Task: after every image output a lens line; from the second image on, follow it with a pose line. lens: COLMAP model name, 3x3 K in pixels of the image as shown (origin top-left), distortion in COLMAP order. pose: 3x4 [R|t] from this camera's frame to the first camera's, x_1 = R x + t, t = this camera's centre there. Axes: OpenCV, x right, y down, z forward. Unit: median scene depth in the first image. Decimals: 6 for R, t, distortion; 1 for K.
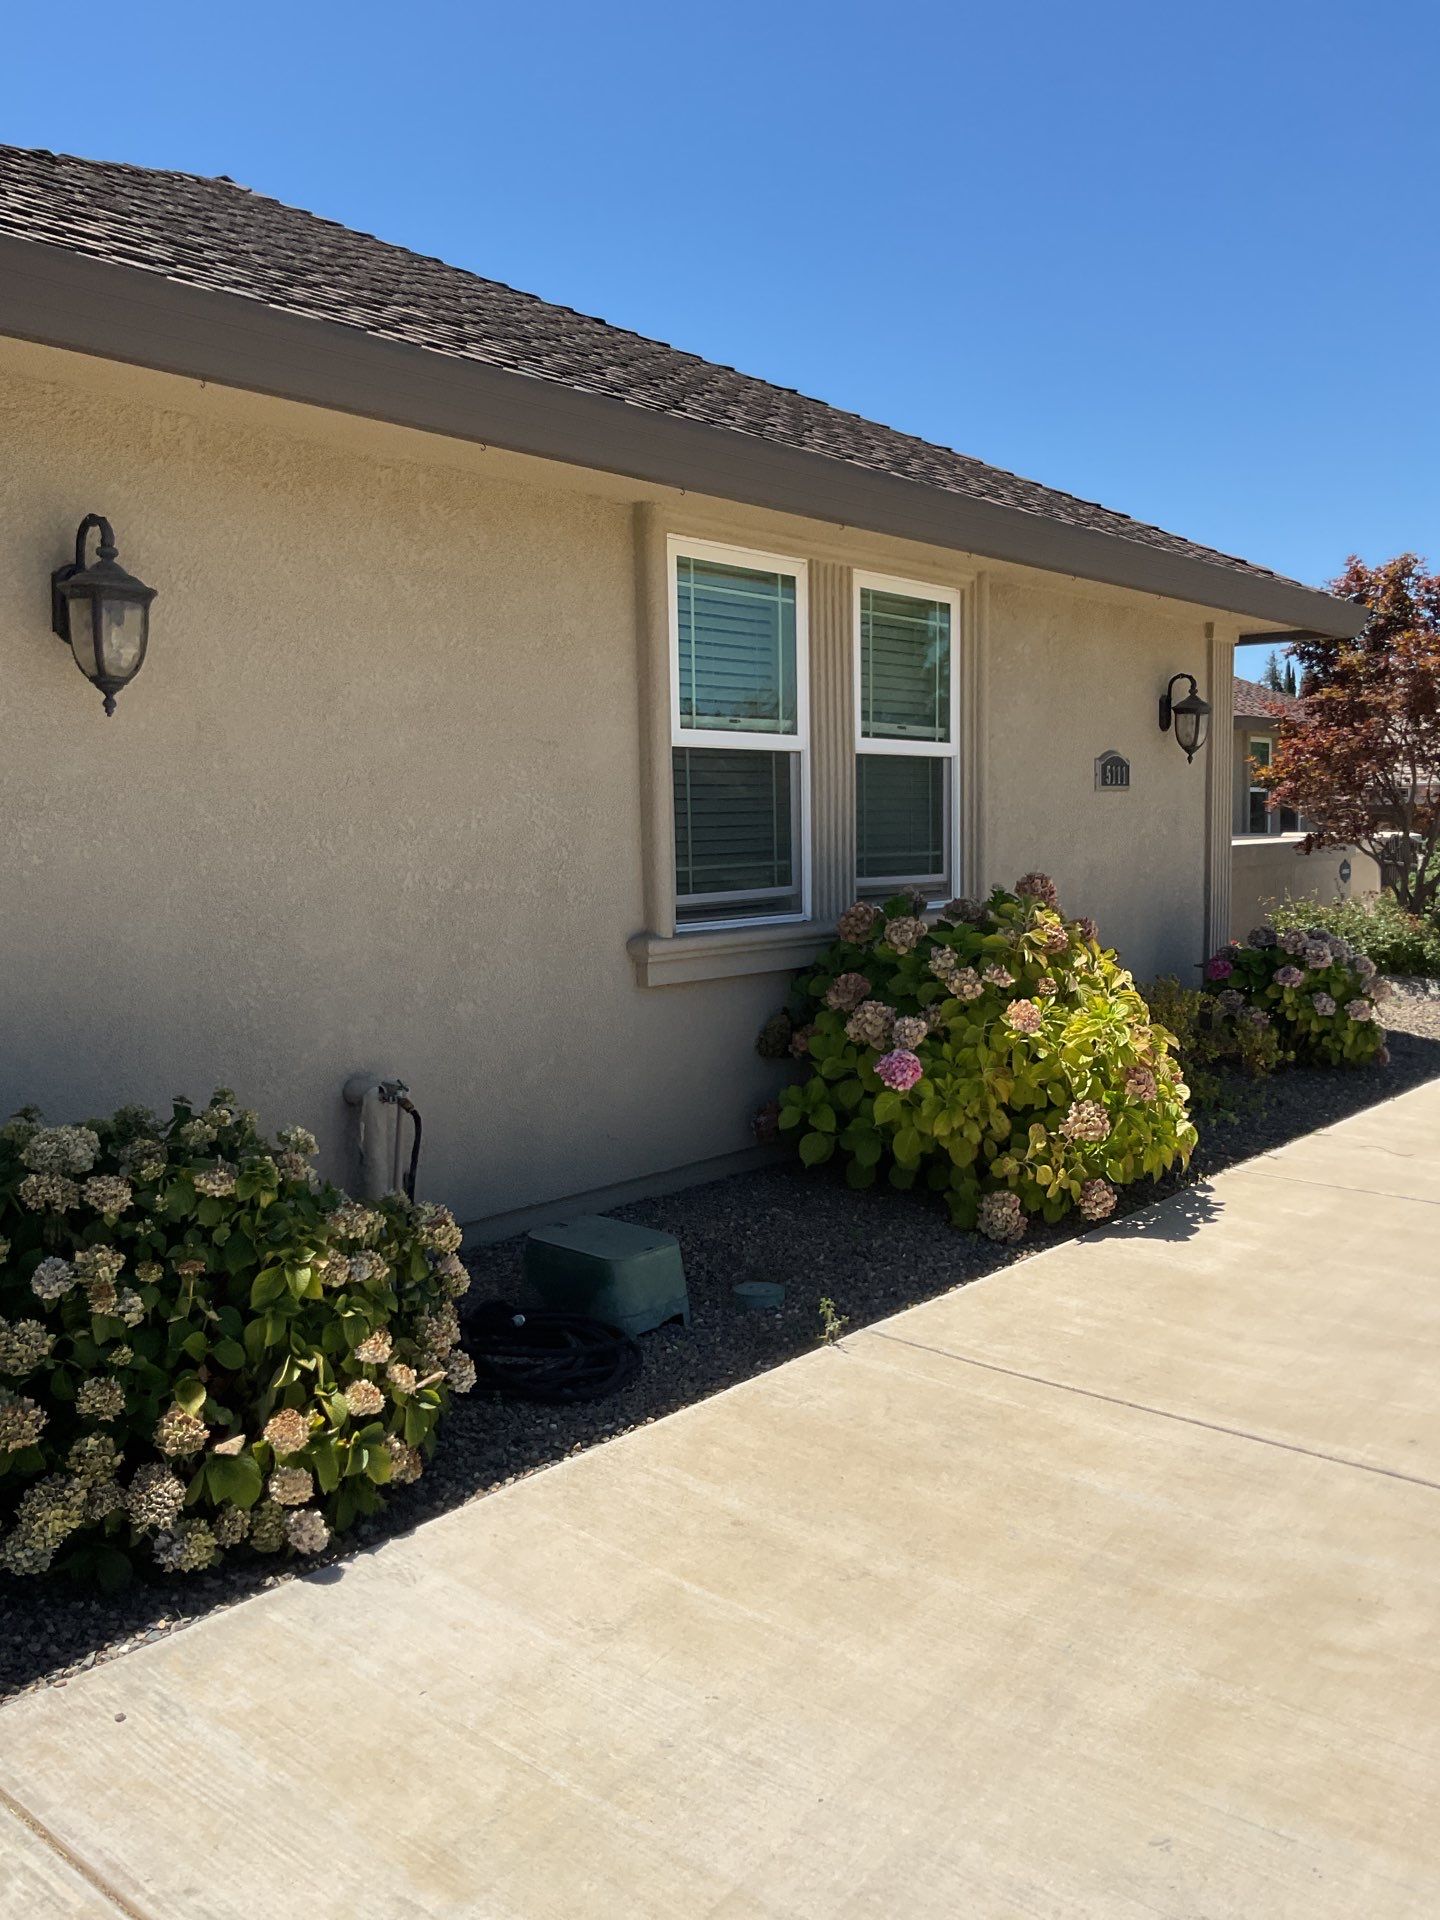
lens RADIAL K [[1588.5, 0, 588.8], [0, 1588.5, 951.7], [0, 0, 1]] dist [0.095332, -0.272461]
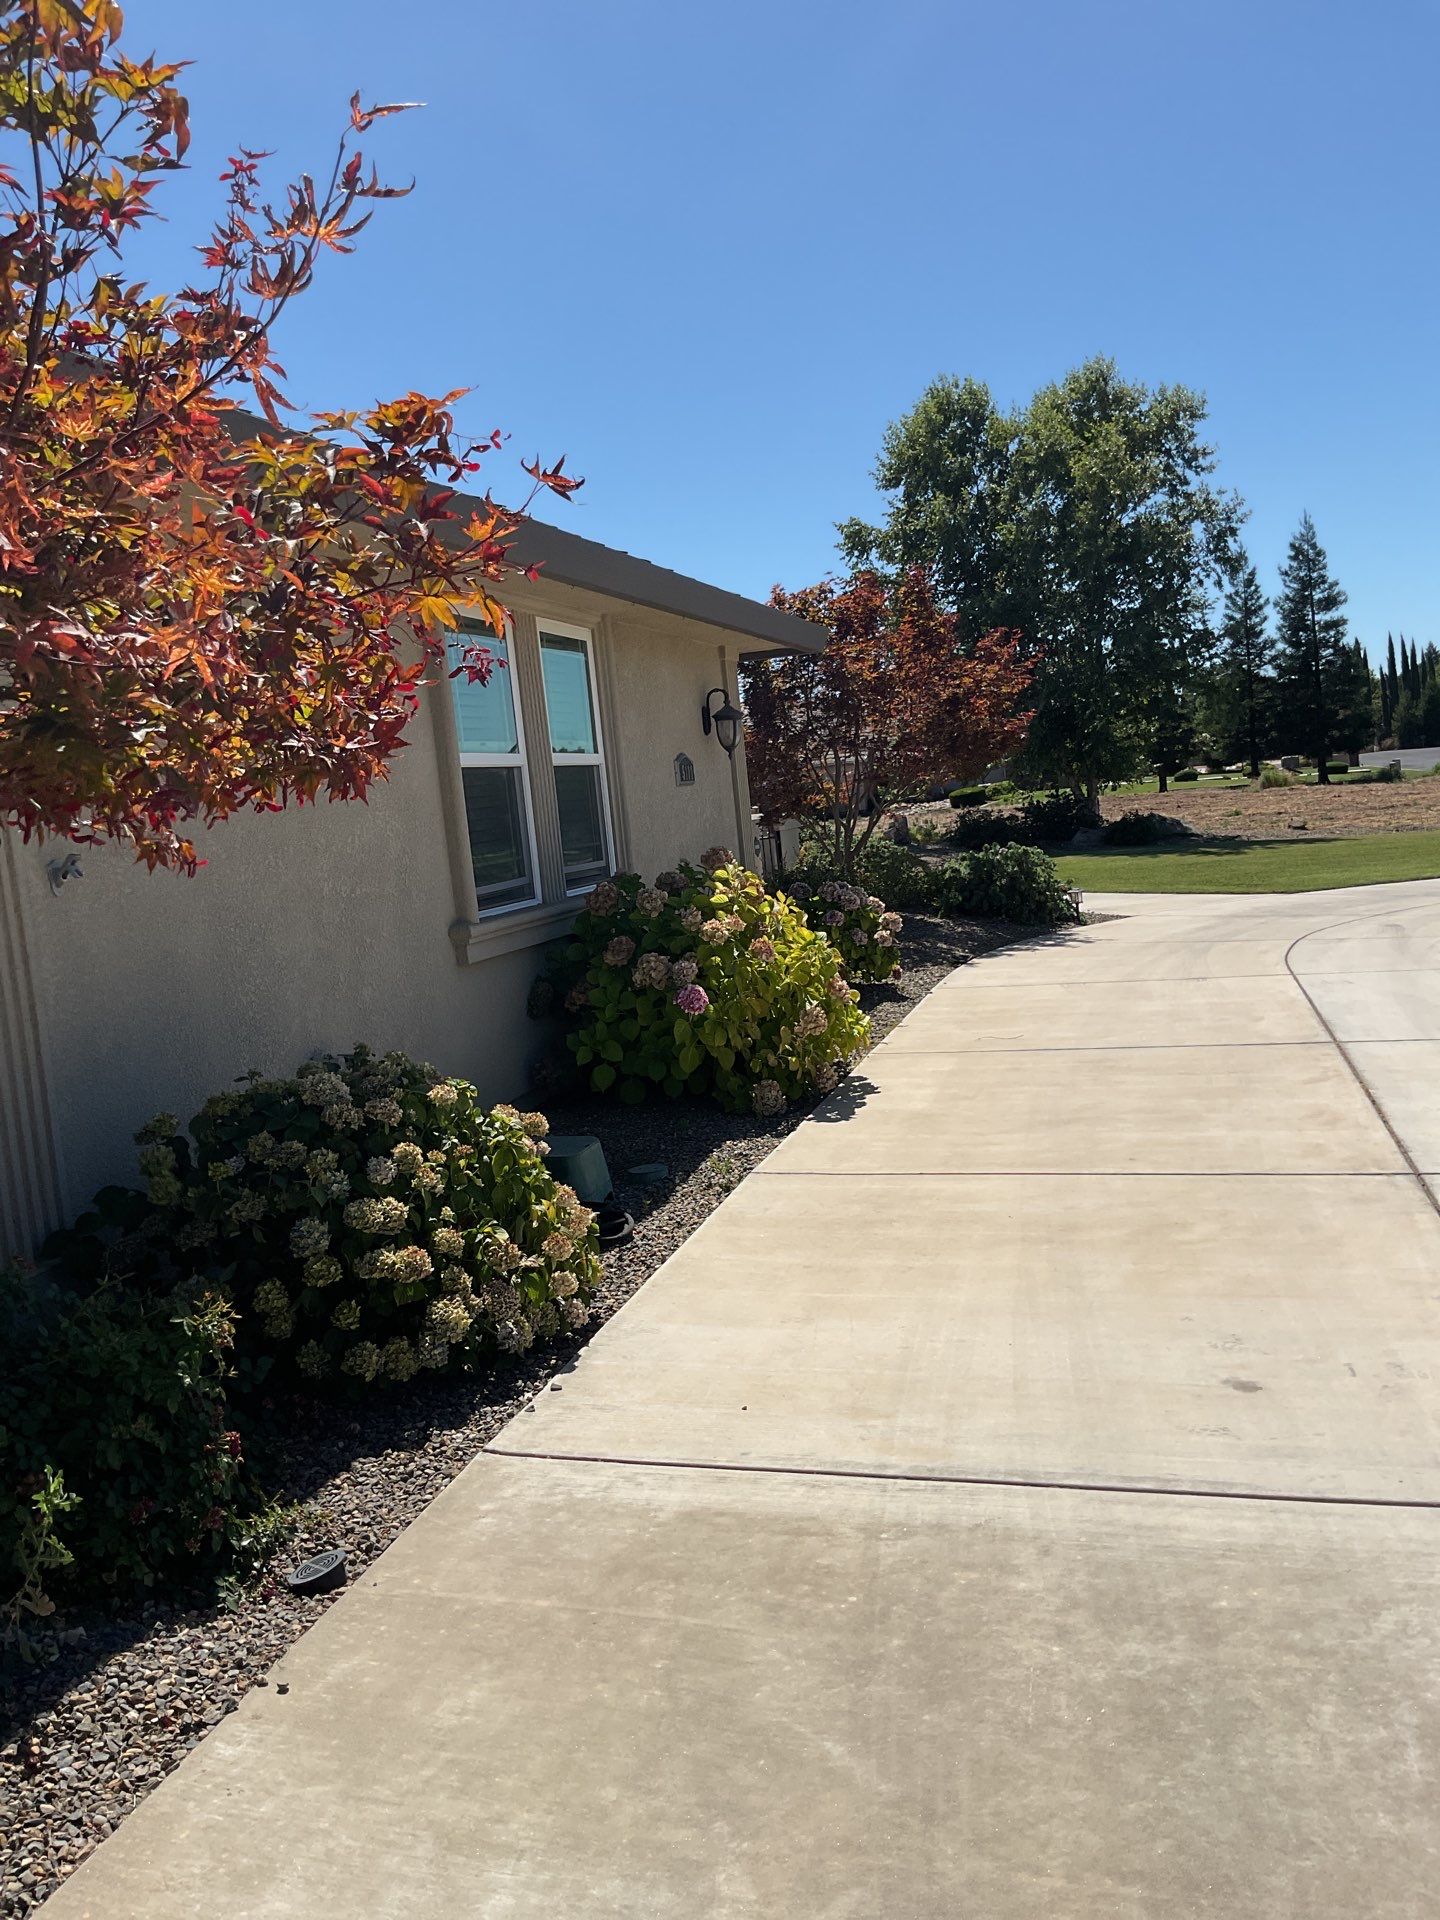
lens RADIAL K [[1514.9, 0, 718.0], [0, 1514.9, 958.1], [0, 0, 1]] dist [0.103806, -0.203274]
pose [[0.904484, -0.112024, 0.411533, -0.289010], [0.111095, 0.993463, 0.026262, 0.008744], [-0.411785, 0.021966, 0.911016, -0.153577]]
